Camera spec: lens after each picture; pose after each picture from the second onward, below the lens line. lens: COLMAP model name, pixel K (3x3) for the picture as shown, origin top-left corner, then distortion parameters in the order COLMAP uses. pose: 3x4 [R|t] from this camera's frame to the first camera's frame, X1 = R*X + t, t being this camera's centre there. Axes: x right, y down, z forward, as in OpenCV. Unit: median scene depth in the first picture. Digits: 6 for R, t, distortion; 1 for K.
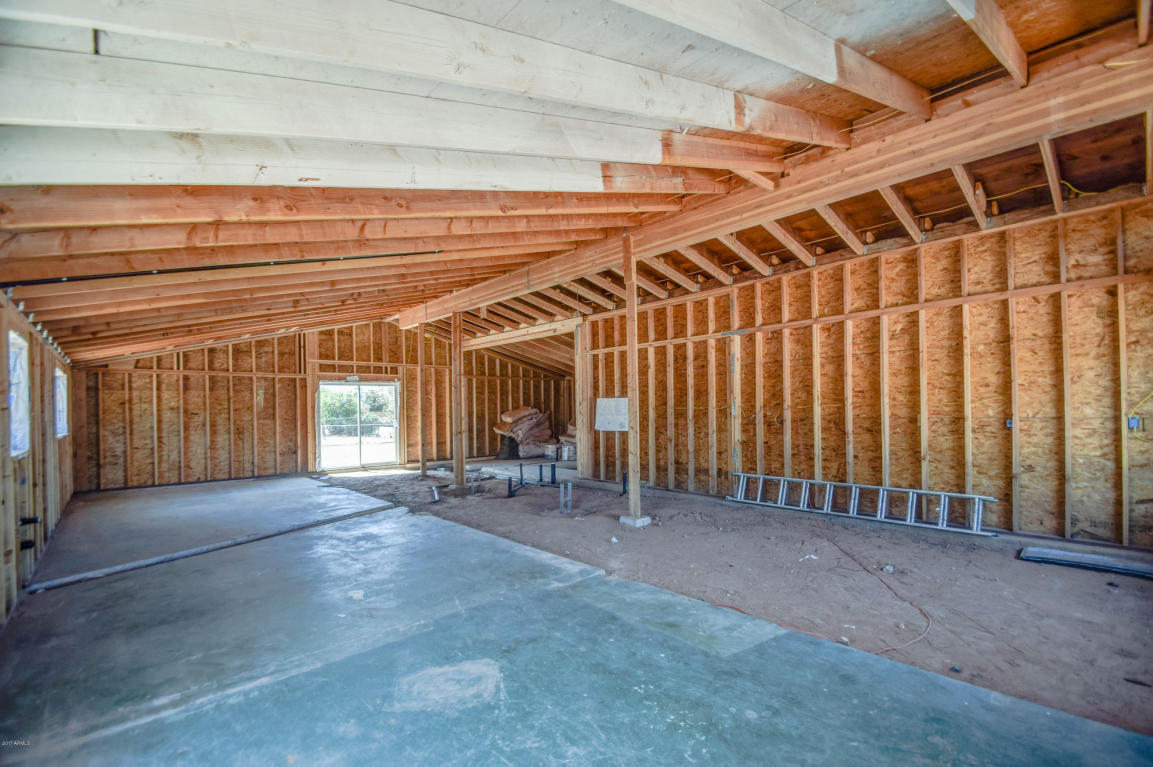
lens RADIAL K [[509.4, 0, 575.6], [0, 509.4, 403.0], [0, 0, 1]] dist [0.014548, -0.015211]
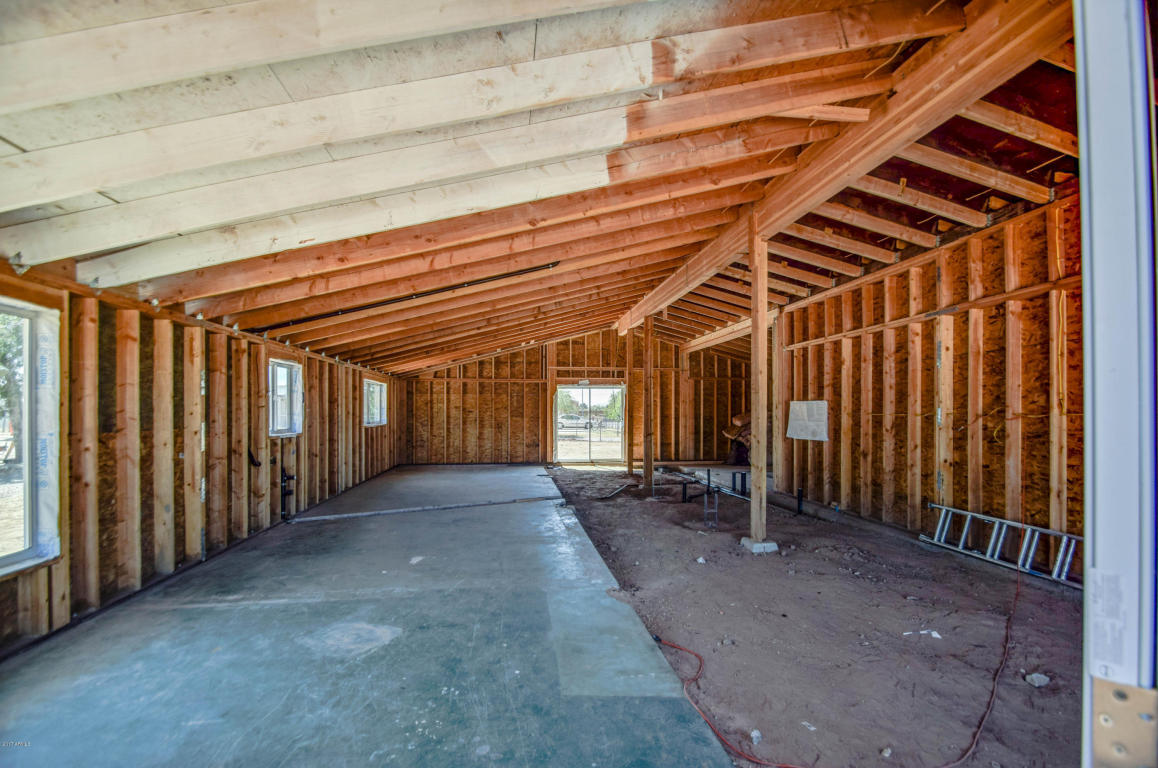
lens RADIAL K [[511.6, 0, 578.1], [0, 511.6, 403.6], [0, 0, 1]] dist [0.014548, -0.015211]
pose [[0.822071, 0.007536, -0.569334, 0.277741], [-0.008229, 0.999965, 0.001353, -0.003810], [0.569325, 0.003573, 0.822105, 0.094111]]
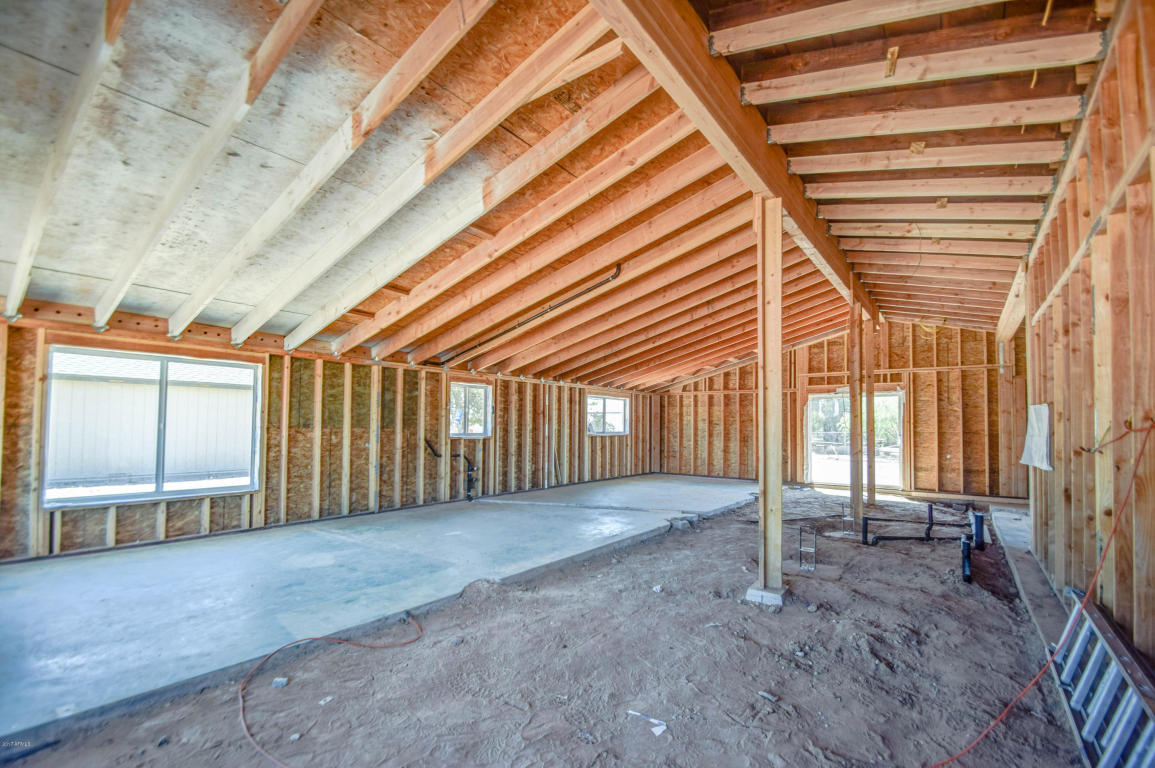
lens RADIAL K [[510.3, 0, 576.6], [0, 510.3, 403.5], [0, 0, 1]] dist [0.014548, -0.015211]
pose [[0.197660, -0.024663, -0.979960, 0.553991], [-0.004309, 0.999652, -0.026027, 0.005125], [0.980261, 0.009367, 0.197484, 0.475103]]
